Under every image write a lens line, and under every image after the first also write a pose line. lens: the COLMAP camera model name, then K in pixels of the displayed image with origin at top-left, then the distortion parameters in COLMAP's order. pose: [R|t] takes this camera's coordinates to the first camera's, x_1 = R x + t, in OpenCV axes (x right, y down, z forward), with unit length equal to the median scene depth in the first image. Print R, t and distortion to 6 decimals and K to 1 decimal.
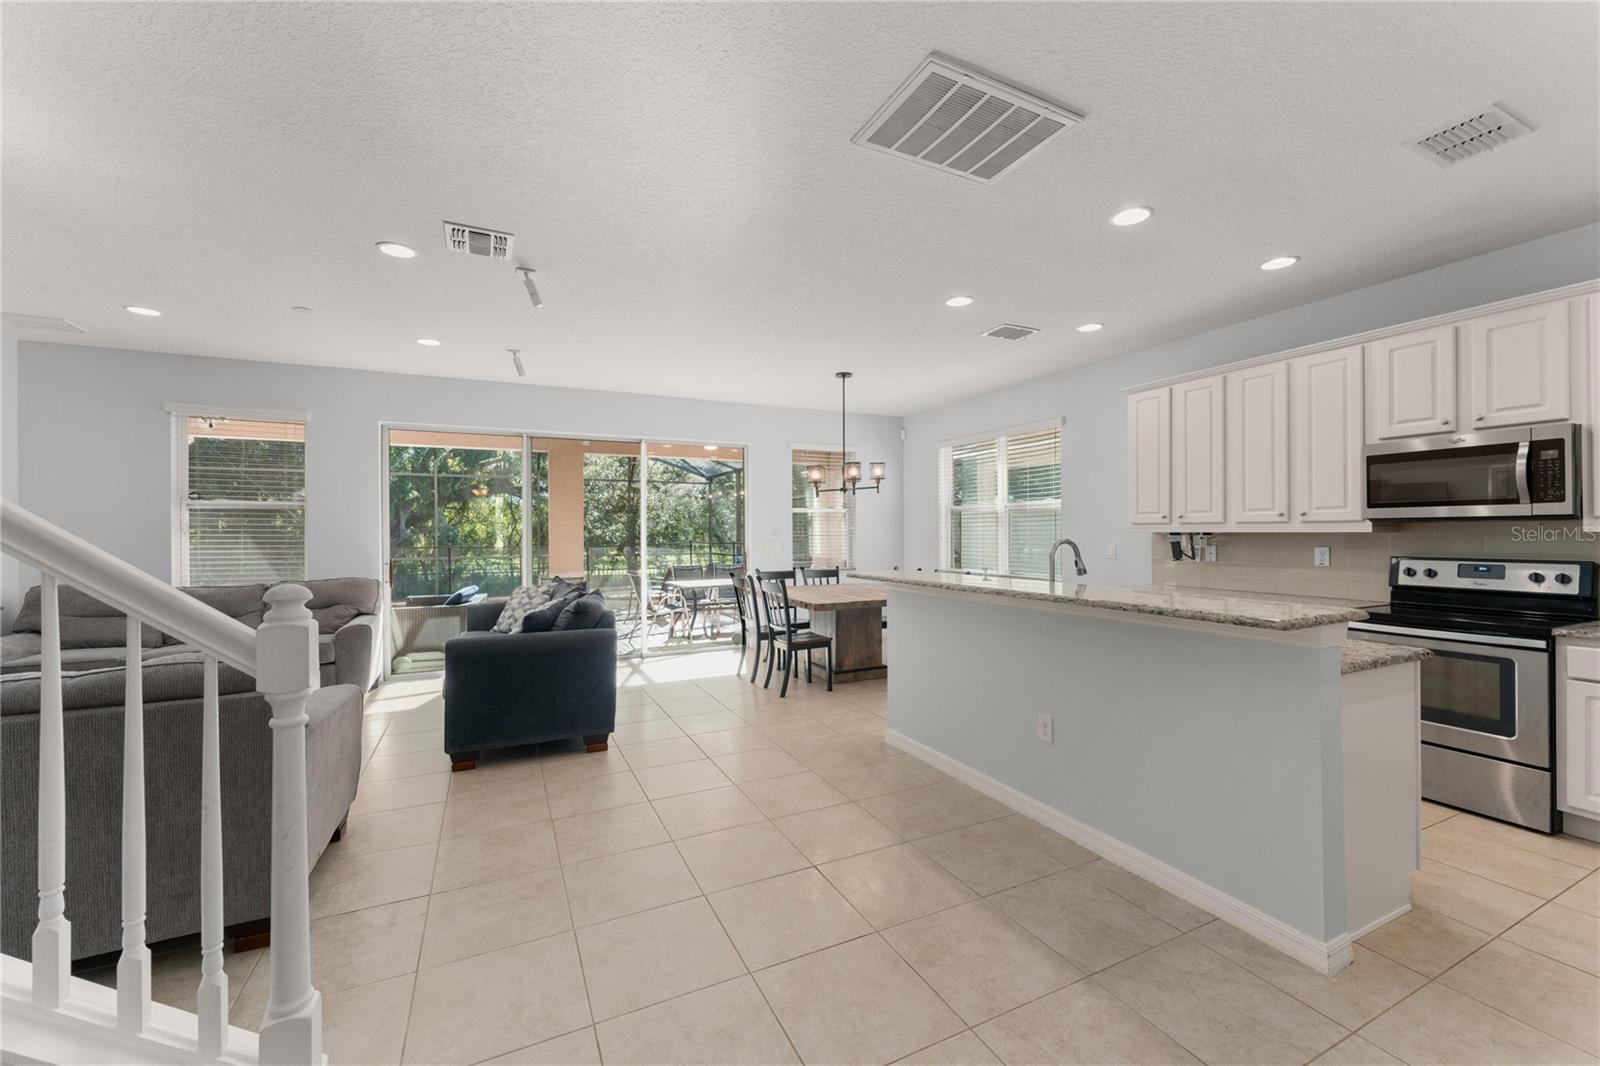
lens RADIAL K [[633.2, 0, 799.8], [0, 633.2, 531.8], [0, 0, 1]] dist [-0.001024, -0.000083]
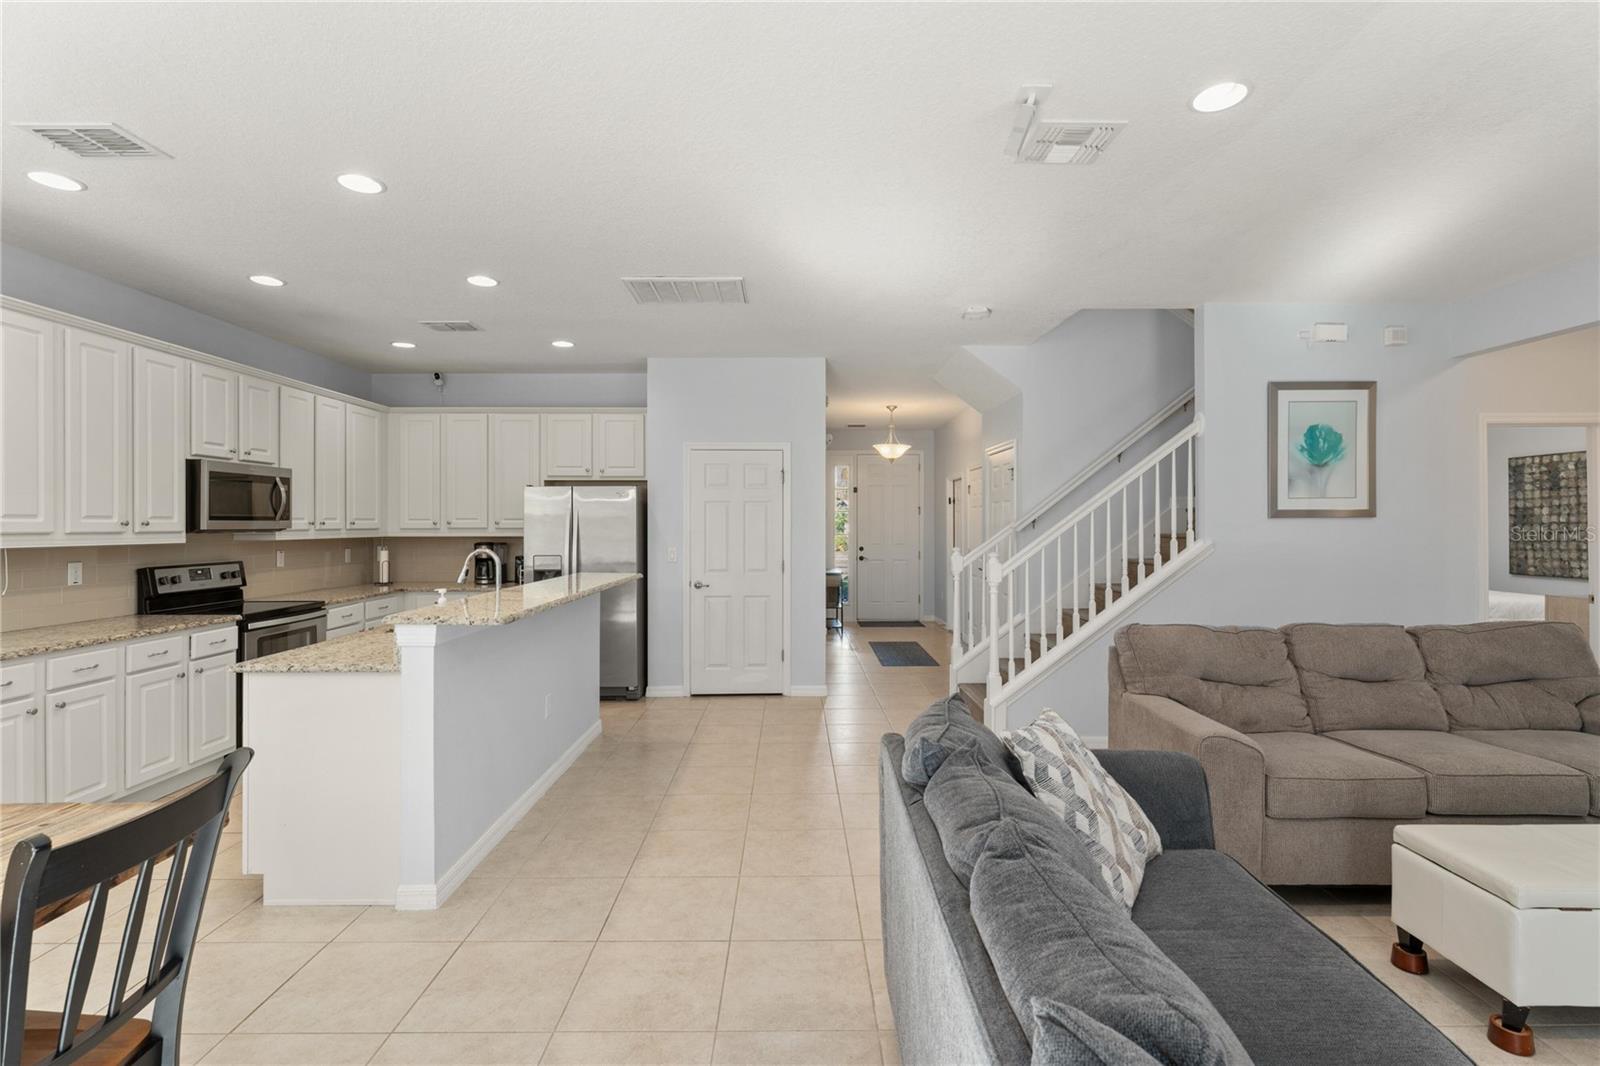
lens RADIAL K [[741.6, 0, 797.0], [0, 741.6, 523.3], [0, 0, 1]] dist [-0.003673, 0.001264]
pose [[-0.905457, 0.007198, 0.424376, -0.357006], [0.006041, 0.999973, -0.004073, -0.014389], [-0.424394, -0.001124, -0.905477, 1.167009]]
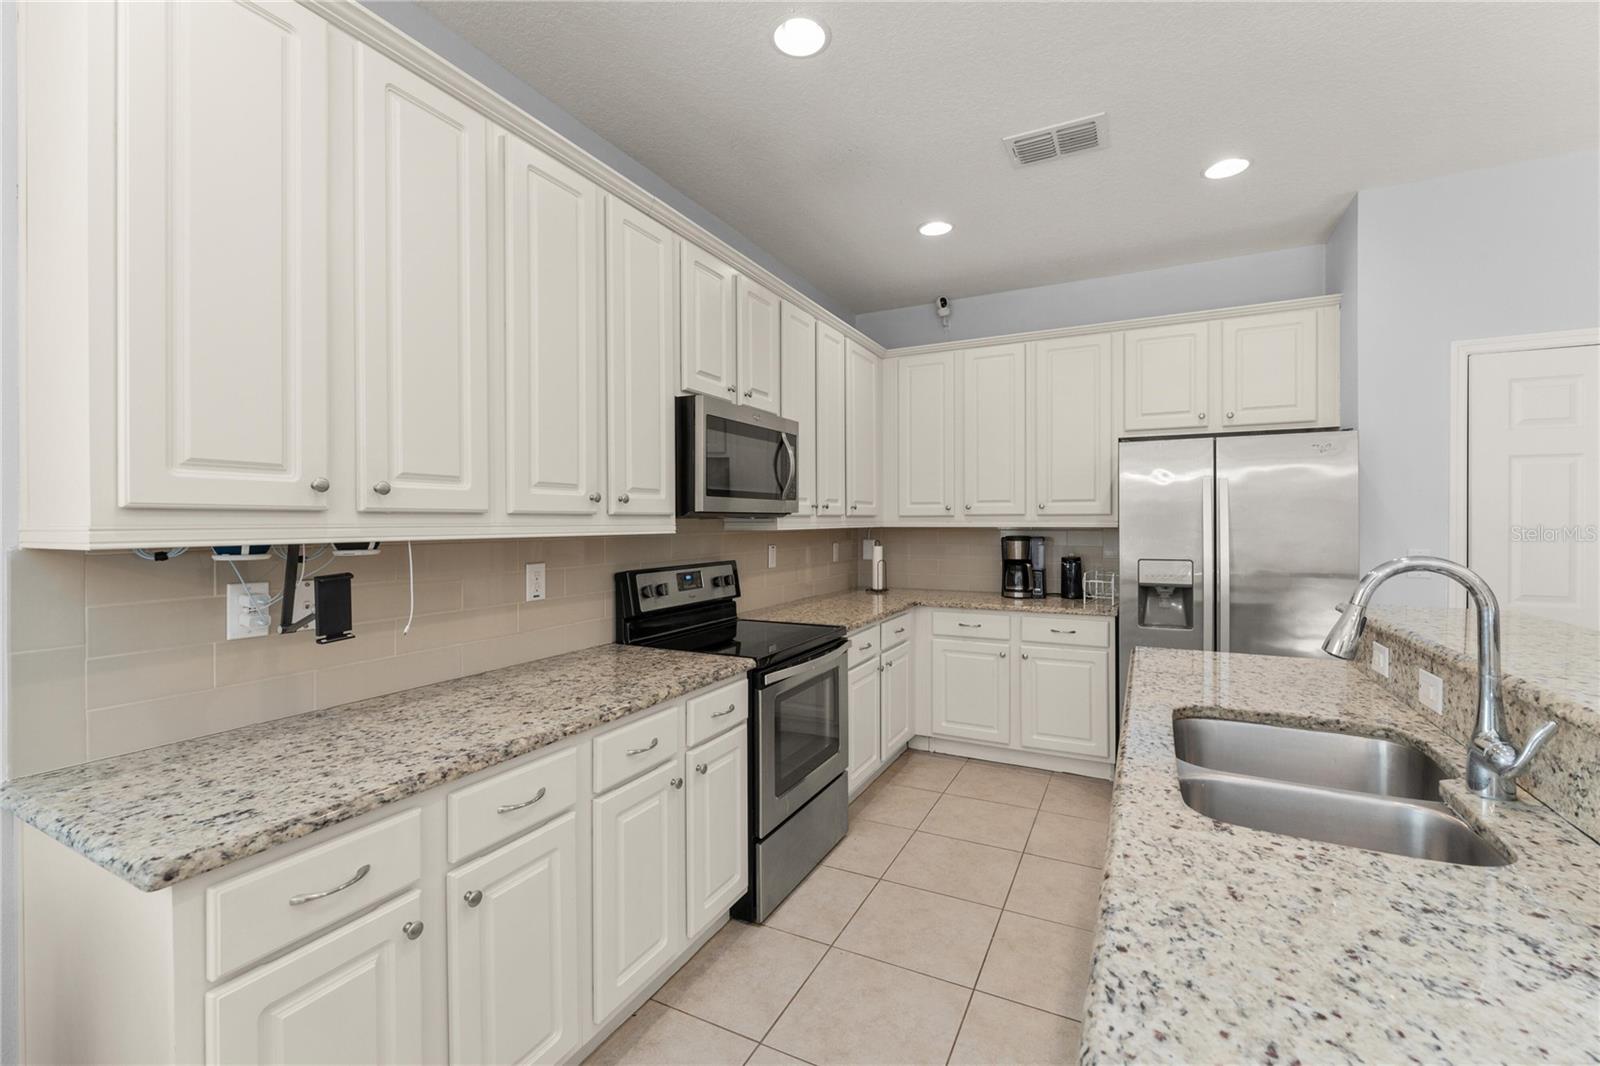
lens RADIAL K [[679.1, 0, 798.7], [0, 679.1, 524.5], [0, 0, 1]] dist [-0.000275, 0.000267]
pose [[-0.607644, 0.002631, 0.794205, 0.201931], [0.005938, 0.999982, 0.001231, -0.005852], [-0.794187, 0.005464, -0.607649, 0.919265]]
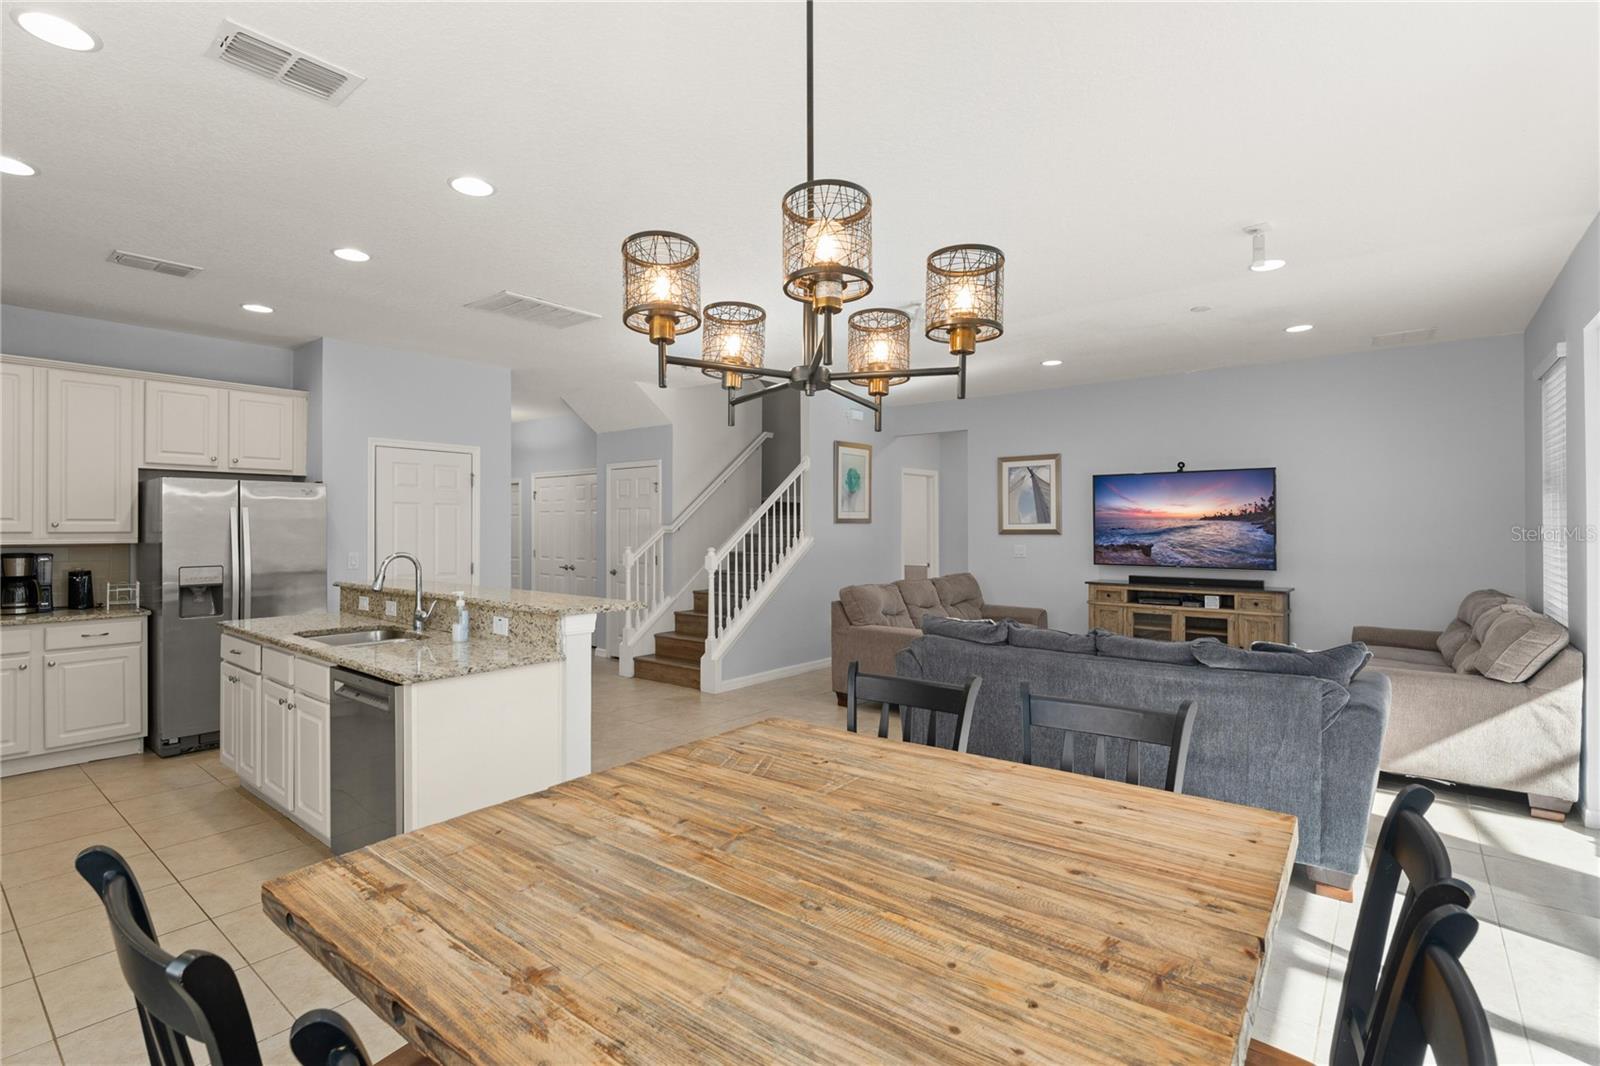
lens RADIAL K [[741.6, 0, 796.1], [0, 741.6, 524.9], [0, 0, 1]] dist [-0.003673, 0.001264]
pose [[-0.904090, 0.005588, -0.427306, 0.216735], [0.006611, 0.999978, -0.000911, -0.016730], [0.427291, -0.003649, -0.904107, 1.419751]]
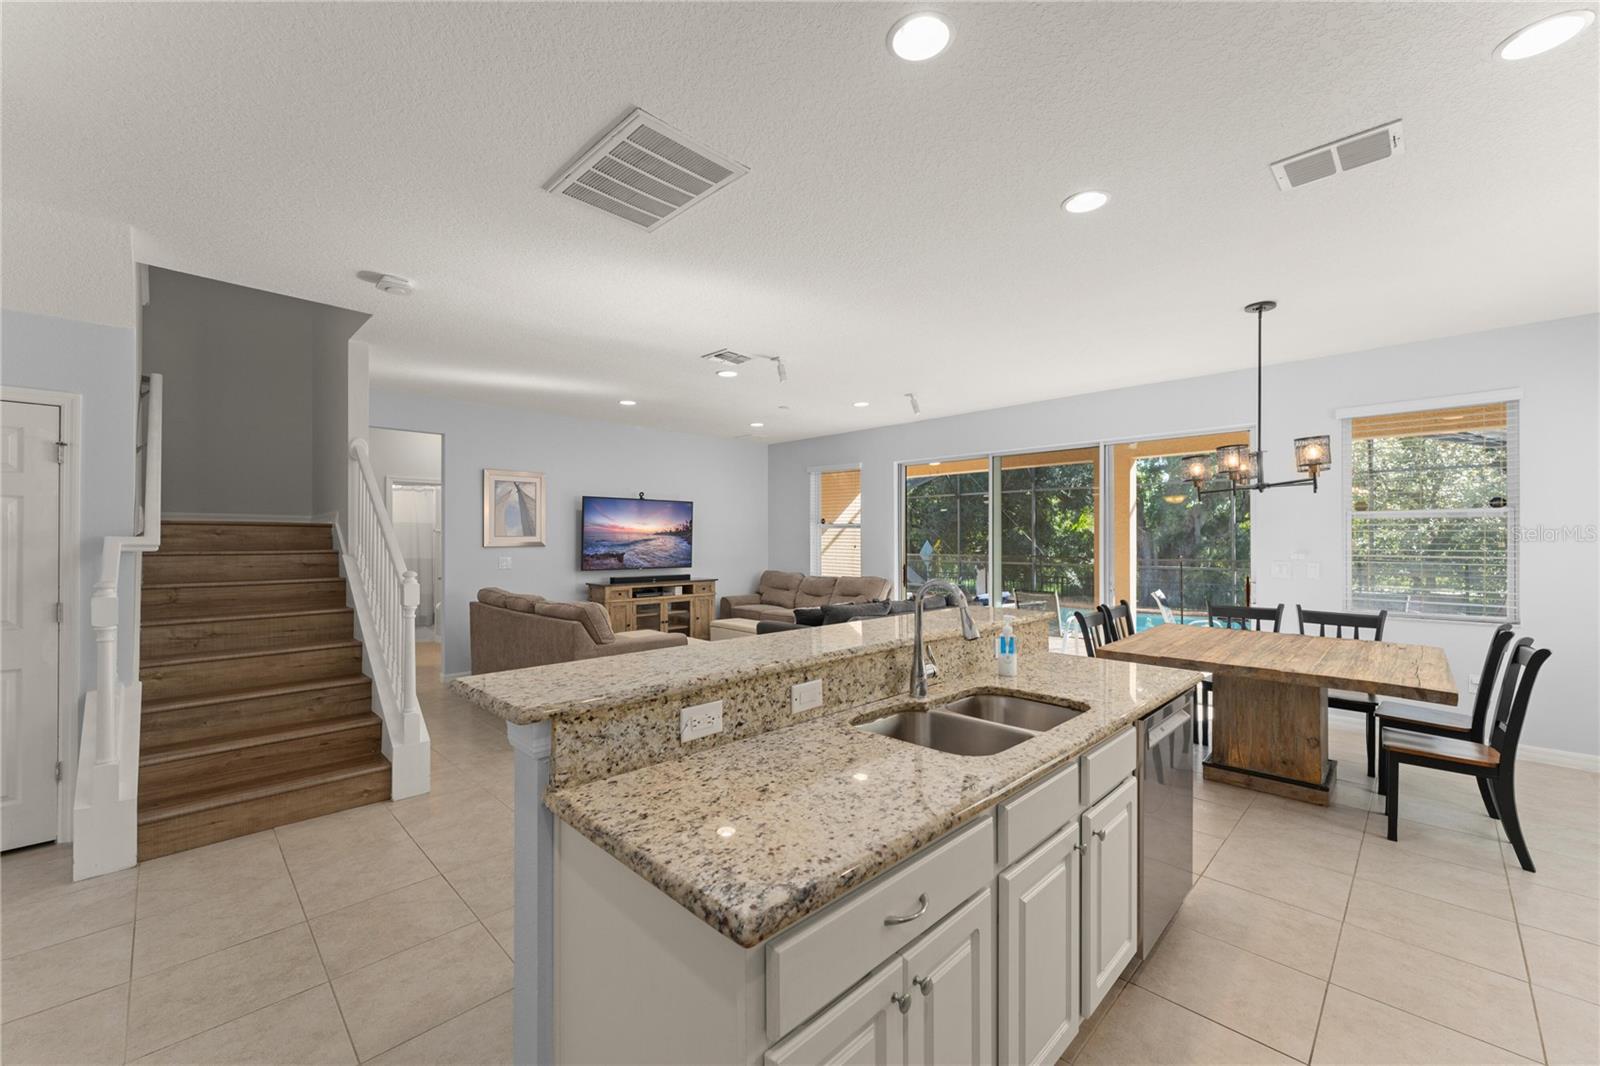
lens RADIAL K [[633.2, 0, 789.3], [0, 633.2, 536.5], [0, 0, 1]] dist [-0.001024, -0.000083]
pose [[0.322089, 0.001872, -0.946708, 0.598540], [-0.001118, 0.999998, 0.001597, -0.020123], [0.946709, 0.000544, 0.322090, 0.398039]]
